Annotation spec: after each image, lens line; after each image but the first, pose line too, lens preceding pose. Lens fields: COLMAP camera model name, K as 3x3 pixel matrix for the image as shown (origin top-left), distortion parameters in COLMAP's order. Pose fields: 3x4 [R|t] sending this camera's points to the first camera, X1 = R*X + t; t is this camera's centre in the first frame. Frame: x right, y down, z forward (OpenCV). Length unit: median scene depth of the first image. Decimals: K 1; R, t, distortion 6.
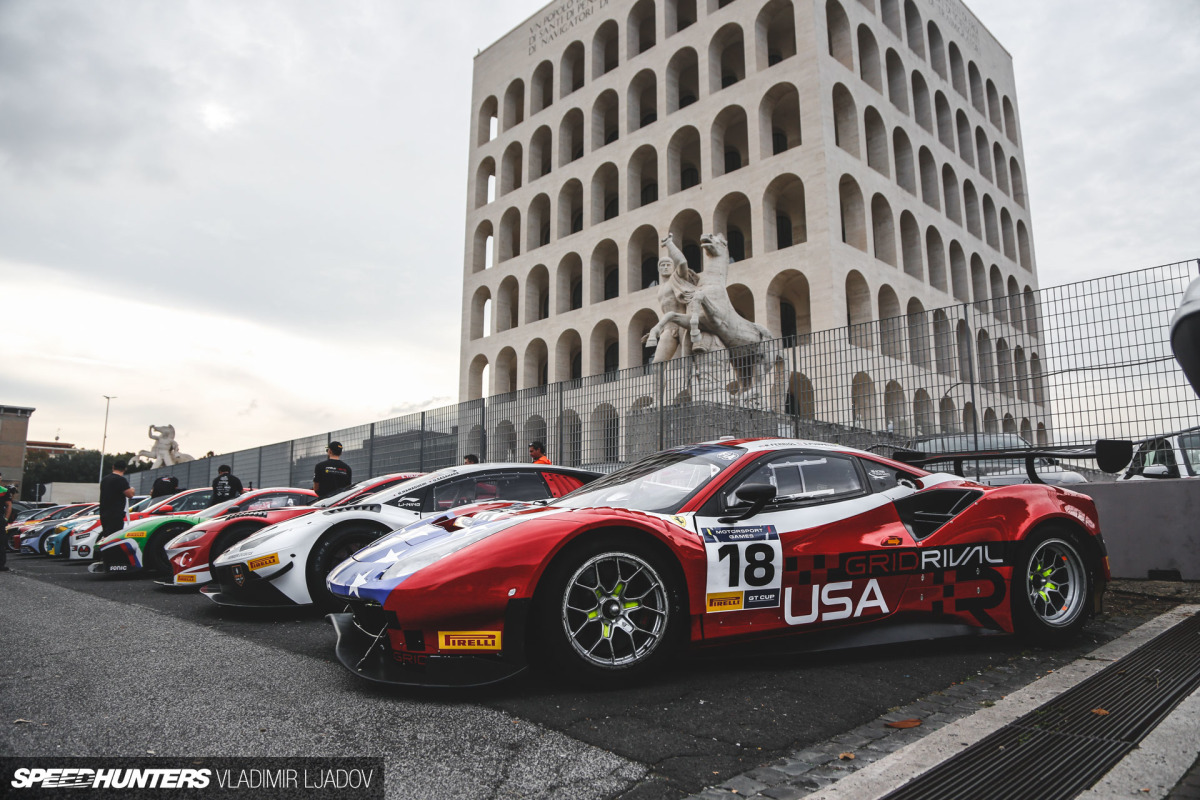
lens RADIAL K [[899.2, 0, 633.9], [0, 899.2, 393.0], [0, 0, 1]] dist [-0.159139, 0.108117]
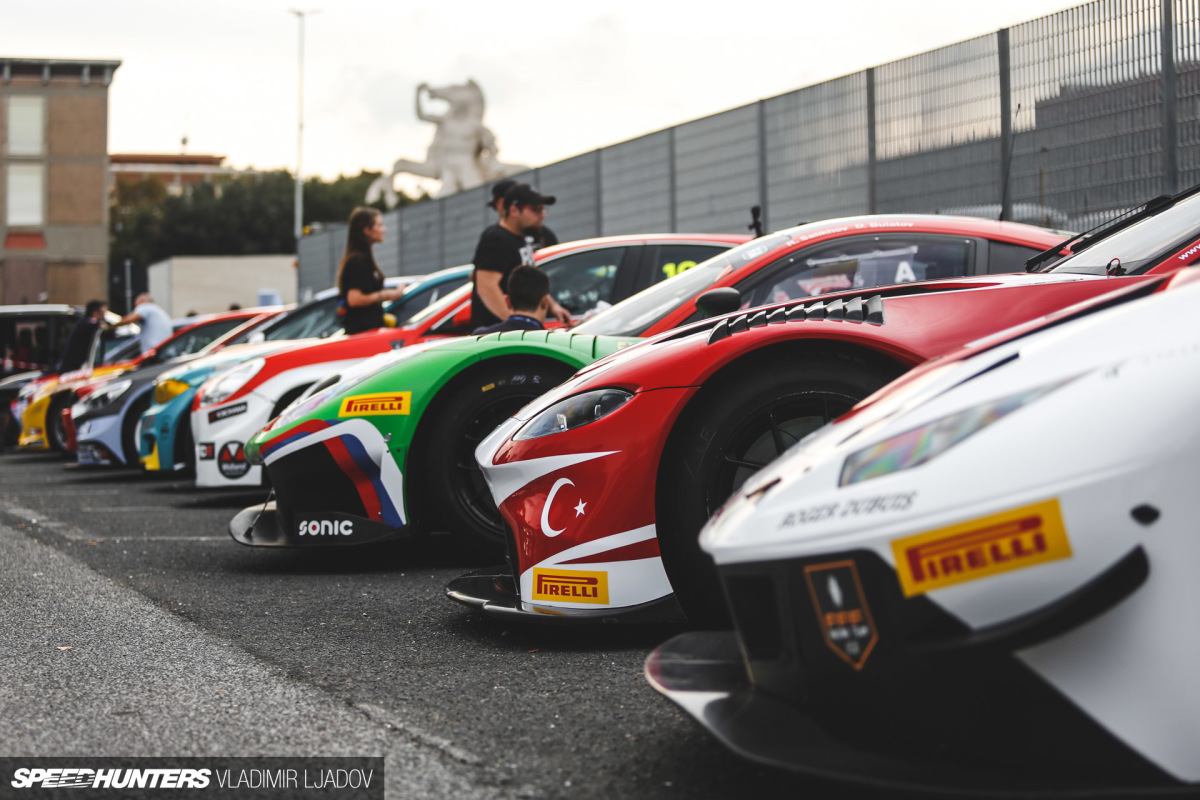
lens RADIAL K [[2438.4, 0, 600.0], [0, 2438.4, 400.0], [0, 0, 1]] dist [0.001243, -0.026808]
pose [[0.903588, -0.000071, -0.428403, -0.140065], [0.069900, 0.986623, 0.147269, 0.041194], [0.422662, -0.163016, 0.891506, 0.259651]]
